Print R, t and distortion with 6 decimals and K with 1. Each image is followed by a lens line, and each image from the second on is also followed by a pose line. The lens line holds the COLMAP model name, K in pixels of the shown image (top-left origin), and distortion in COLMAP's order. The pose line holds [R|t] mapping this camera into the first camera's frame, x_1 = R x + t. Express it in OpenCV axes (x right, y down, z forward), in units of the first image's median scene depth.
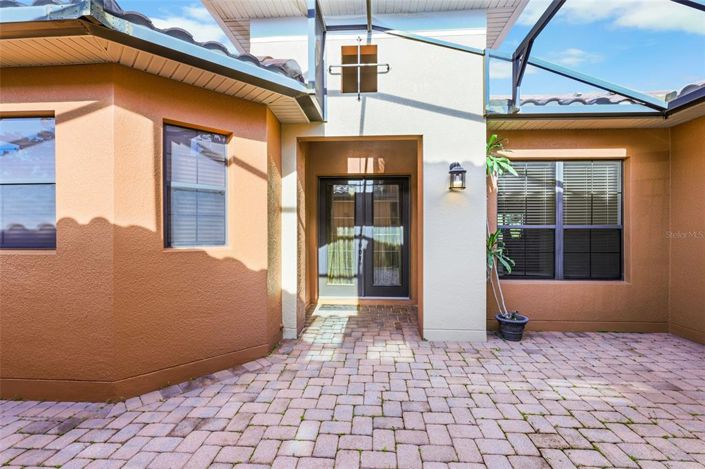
lens RADIAL K [[314.6, 0, 356.7], [0, 314.6, 234.7], [0, 0, 1]] dist [-0.012771, -0.000297]
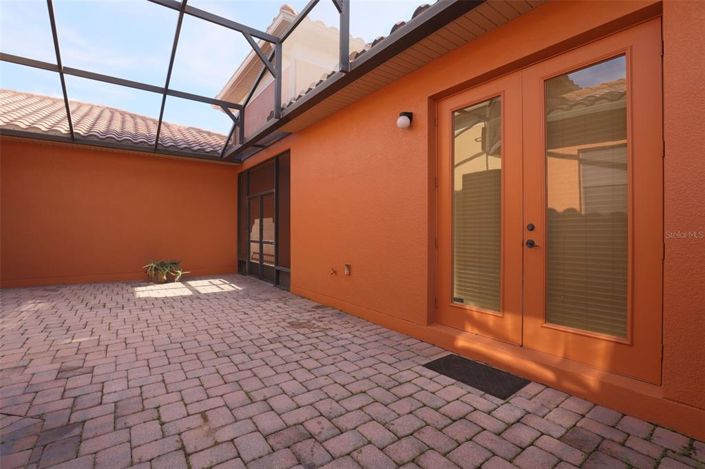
lens RADIAL K [[314.6, 0, 352.4], [0, 314.6, 237.8], [0, 0, 1]] dist [-0.012771, -0.000297]
pose [[-0.635652, -0.010947, 0.771898, -1.984253], [0.005843, 0.999803, 0.018990, 0.129146], [-0.771953, 0.016581, -0.635463, 0.925872]]
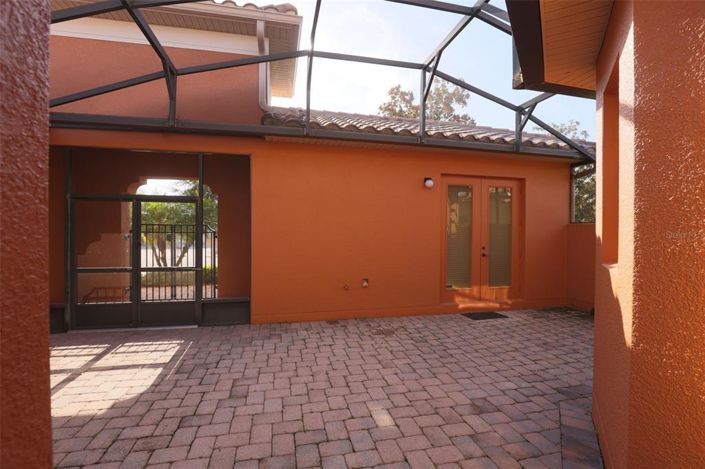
lens RADIAL K [[314.6, 0, 351.2], [0, 314.6, 230.8], [0, 0, 1]] dist [-0.012771, -0.000297]
pose [[-0.961570, 0.000818, -0.274559, 0.244292], [0.000024, 0.999996, 0.002896, -0.034161], [0.274561, 0.002778, -0.961566, 1.963901]]
